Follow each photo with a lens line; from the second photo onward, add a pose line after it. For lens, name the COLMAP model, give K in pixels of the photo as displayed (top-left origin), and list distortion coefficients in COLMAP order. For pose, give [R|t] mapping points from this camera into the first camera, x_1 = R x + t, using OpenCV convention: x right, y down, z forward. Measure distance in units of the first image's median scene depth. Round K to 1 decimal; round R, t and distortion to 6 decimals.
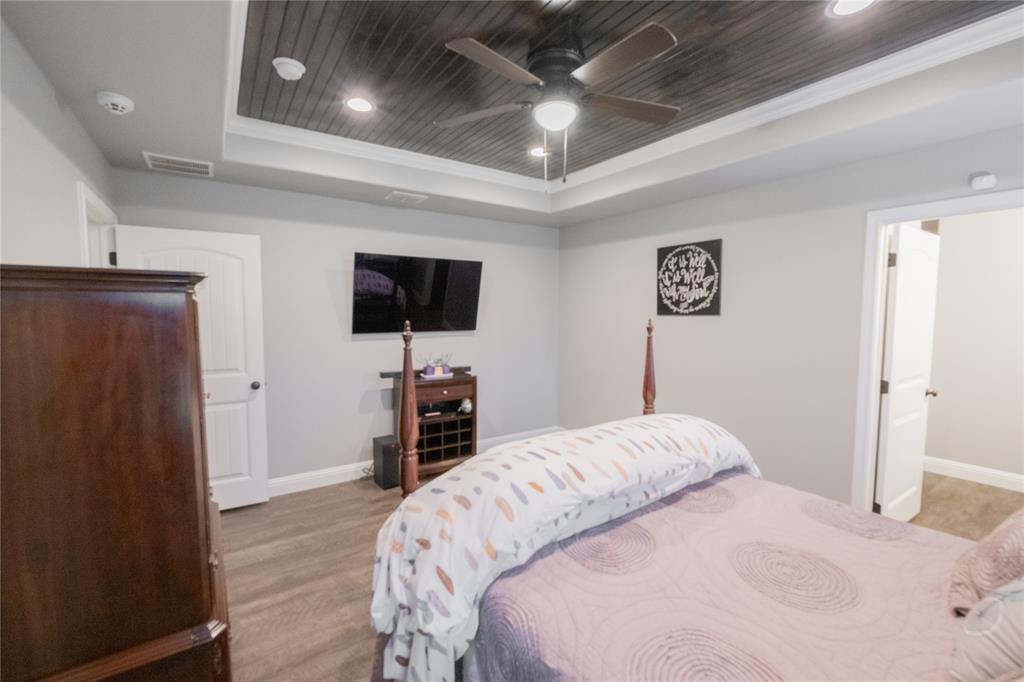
lens RADIAL K [[440.0, 0, 512.0], [0, 440.0, 341.0], [0, 0, 1]] dist [-0.006974, 0.000358]
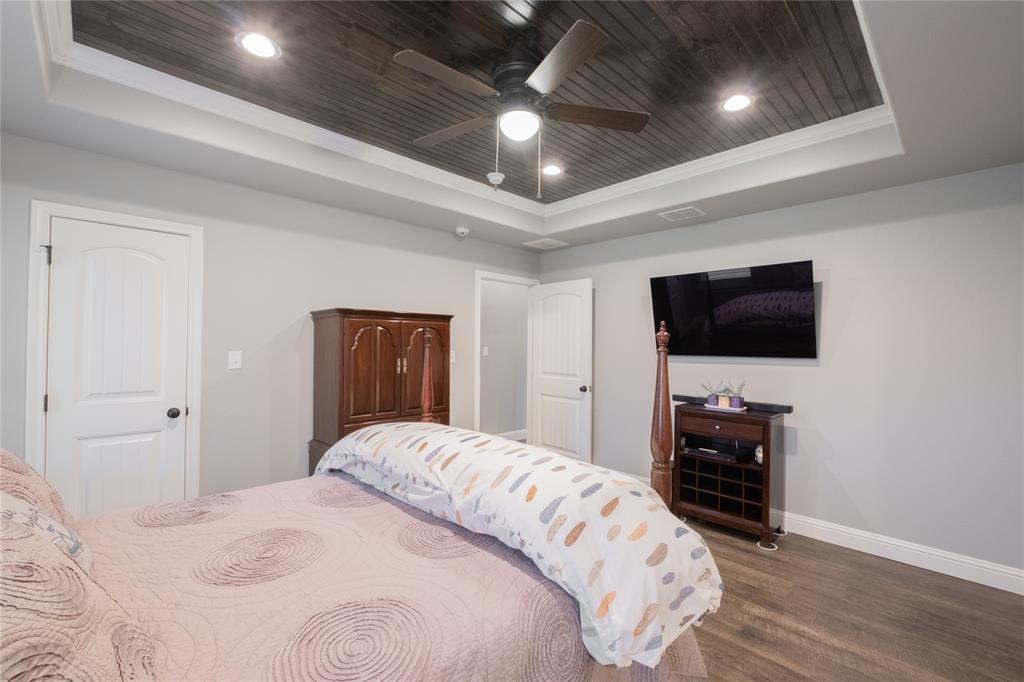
lens RADIAL K [[439.3, 0, 517.0], [0, 439.3, 340.7], [0, 0, 1]] dist [-0.003669, -0.000283]
pose [[0.172877, -0.013458, -0.984851, 0.727864], [-0.079103, 0.996487, -0.027503, 0.007680], [0.981762, 0.082659, 0.171205, 0.568770]]
